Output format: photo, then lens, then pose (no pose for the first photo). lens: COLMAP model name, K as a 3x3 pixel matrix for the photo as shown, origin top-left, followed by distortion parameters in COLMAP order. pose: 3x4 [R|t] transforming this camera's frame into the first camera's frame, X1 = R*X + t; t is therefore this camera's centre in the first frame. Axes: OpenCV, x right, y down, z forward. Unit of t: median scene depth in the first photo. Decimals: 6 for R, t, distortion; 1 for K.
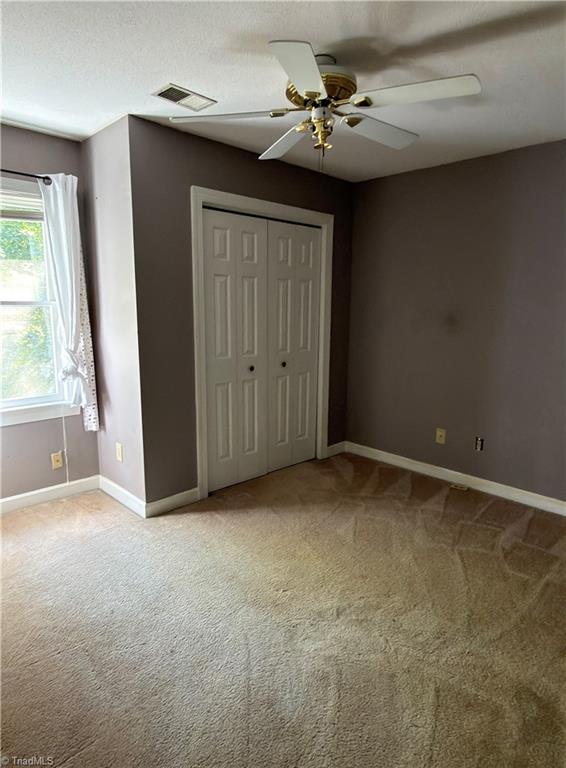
lens RADIAL K [[480.1, 0, 283.1], [0, 480.1, 382.4], [0, 0, 1]] dist [-0.005776, 0.001037]
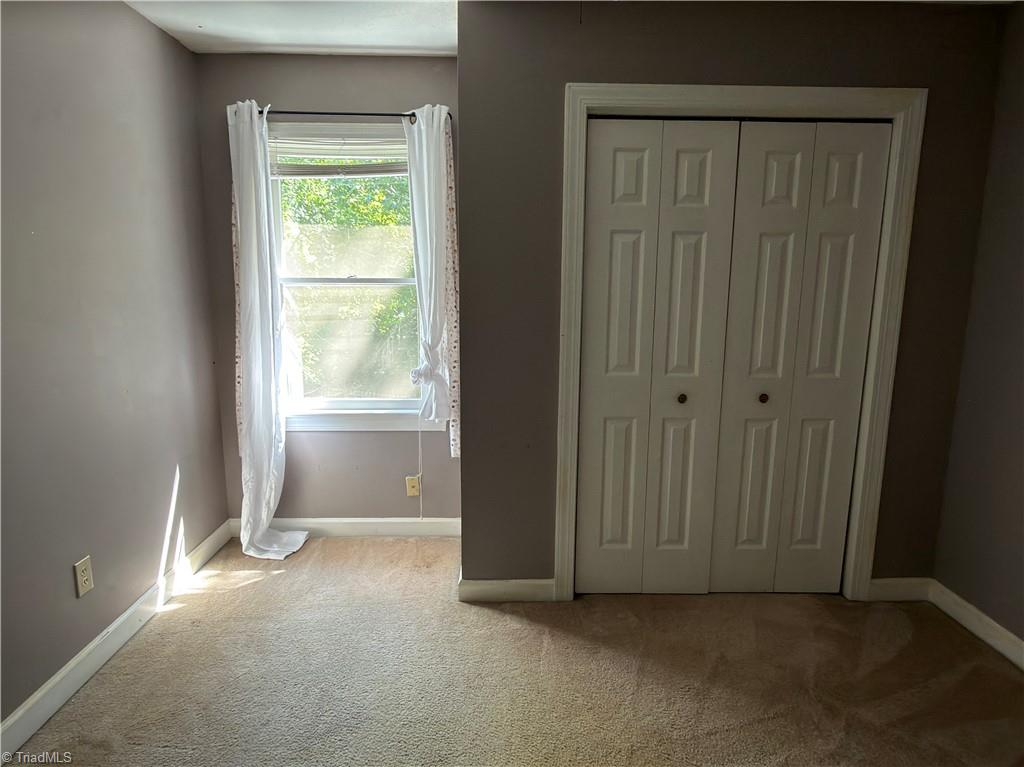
lens RADIAL K [[629.1, 0, 513.6], [0, 629.1, 383.0], [0, 0, 1]] dist [0.004946, -0.001376]
pose [[0.725763, 0.105362, -0.679829, 0.308059], [-0.114634, 0.992908, 0.031504, -0.050400], [0.678327, 0.055067, 0.732694, 0.362443]]
